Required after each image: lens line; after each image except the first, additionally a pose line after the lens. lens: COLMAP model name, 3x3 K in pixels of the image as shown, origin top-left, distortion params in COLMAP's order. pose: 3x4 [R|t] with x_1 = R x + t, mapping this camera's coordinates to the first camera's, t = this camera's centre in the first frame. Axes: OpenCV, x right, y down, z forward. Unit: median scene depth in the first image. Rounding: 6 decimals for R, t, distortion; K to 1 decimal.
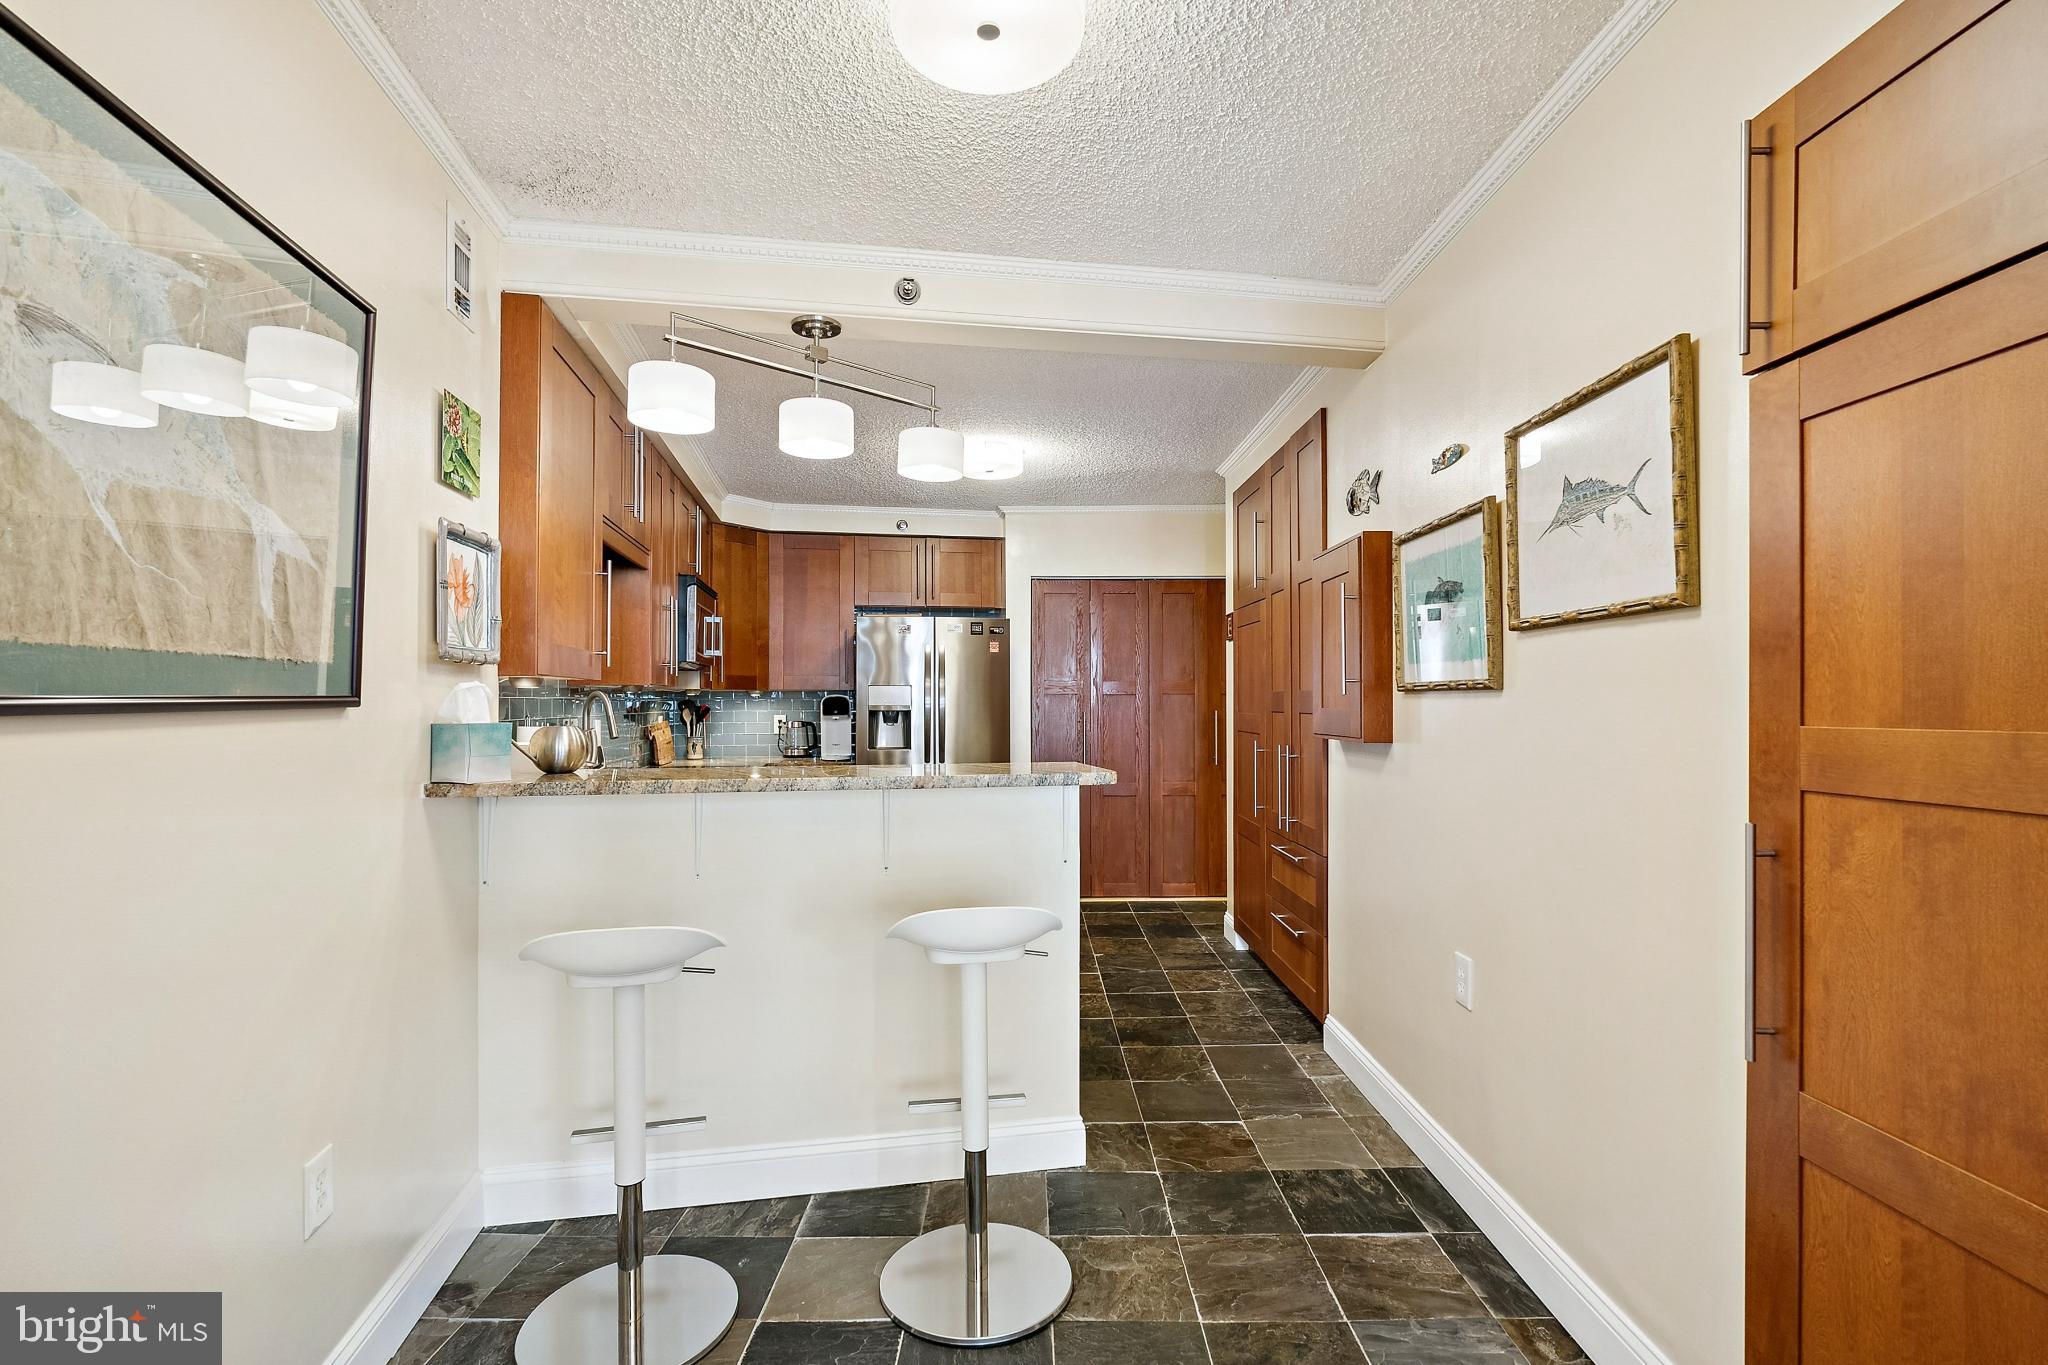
lens RADIAL K [[919.5, 0, 1026.3], [0, 919.5, 691.0], [0, 0, 1]] dist [-0.009900, 0.000973]
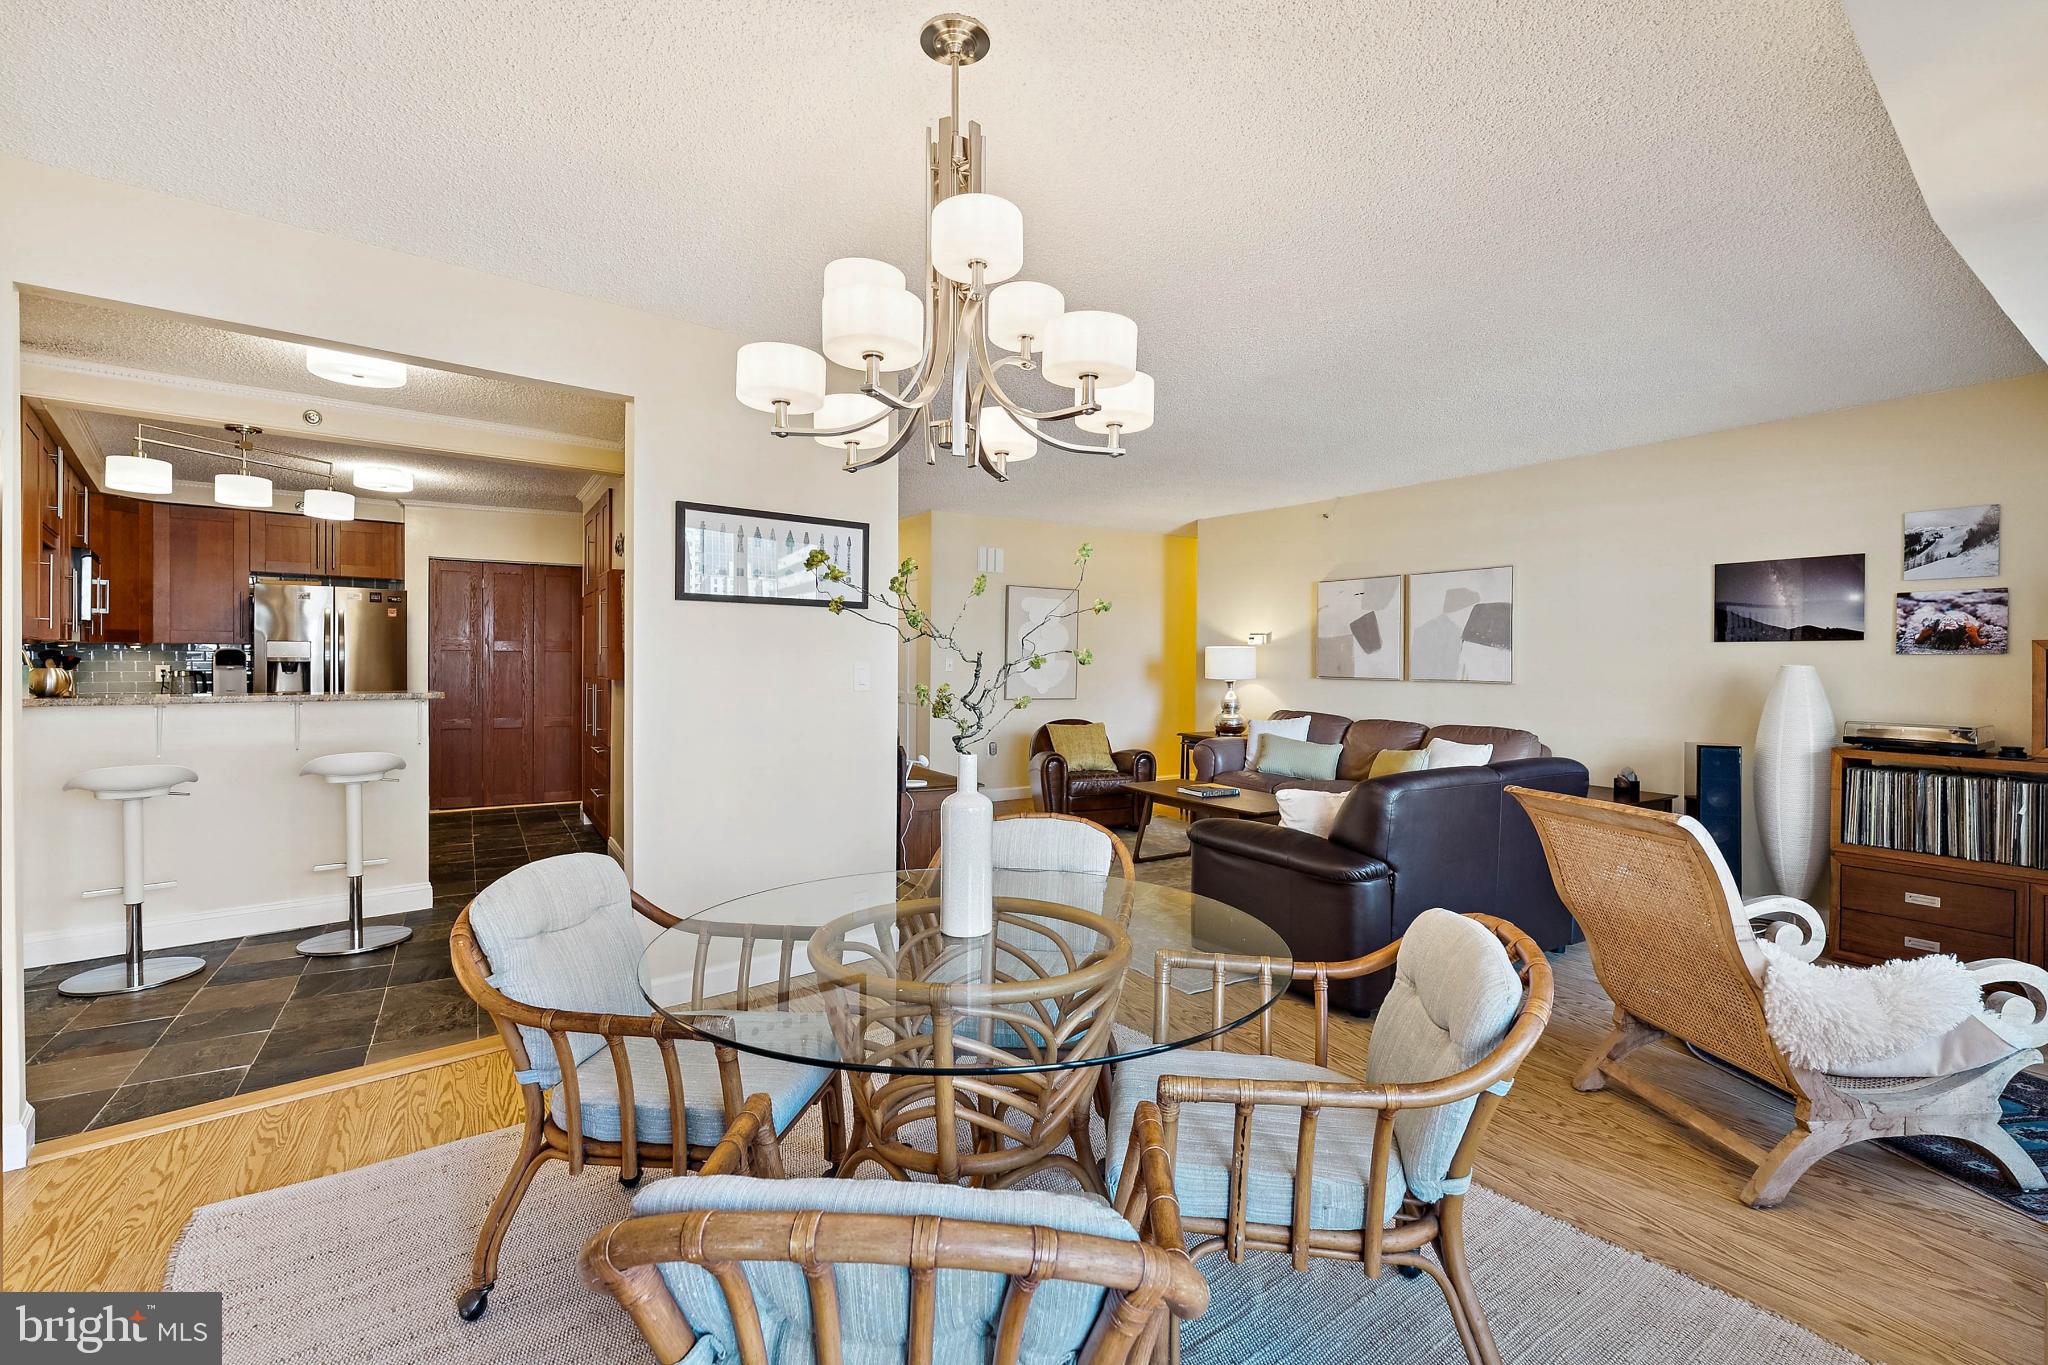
lens RADIAL K [[919.5, 0, 1020.8], [0, 919.5, 670.2], [0, 0, 1]] dist [-0.009900, 0.000973]
pose [[0.857080, 0.002799, 0.515176, 0.056944], [-0.015472, 0.999674, 0.020309, -0.007077], [-0.514951, -0.025377, 0.856844, -0.518035]]
